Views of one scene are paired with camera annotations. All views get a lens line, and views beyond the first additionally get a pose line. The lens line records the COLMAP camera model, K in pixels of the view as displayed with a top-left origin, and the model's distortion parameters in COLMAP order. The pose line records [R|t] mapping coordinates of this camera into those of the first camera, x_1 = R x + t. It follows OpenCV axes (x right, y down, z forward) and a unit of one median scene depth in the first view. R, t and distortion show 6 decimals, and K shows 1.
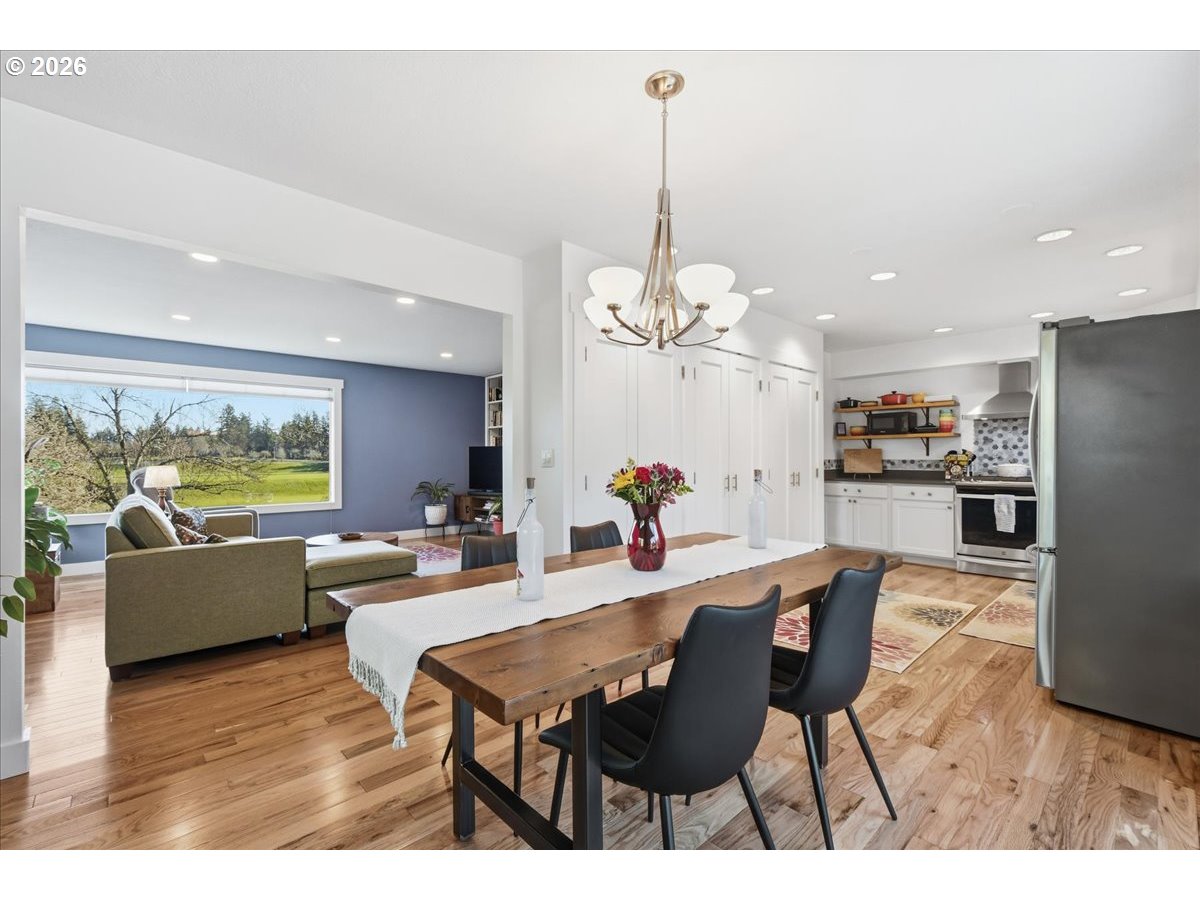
lens RADIAL K [[530.6, 0, 590.2], [0, 530.6, 450.2], [0, 0, 1]] dist [0.005543, 0.000852]
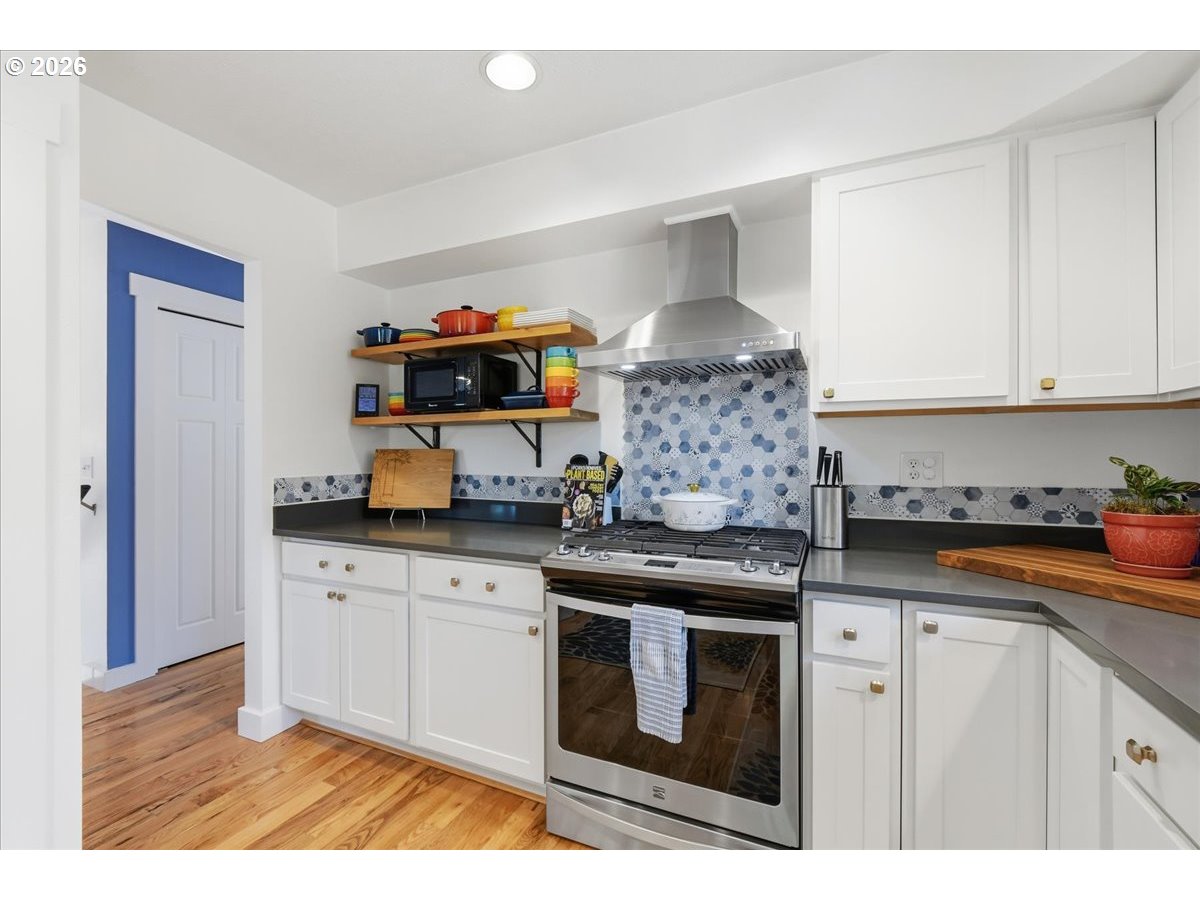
lens RADIAL K [[530.6, 0, 603.3], [0, 530.6, 456.4], [0, 0, 1]] dist [0.005543, 0.000852]
pose [[0.925624, -0.004925, 0.378414, 0.555954], [-0.004909, 0.999675, 0.025019, -0.008401], [-0.378414, -0.025016, 0.925298, 0.637386]]
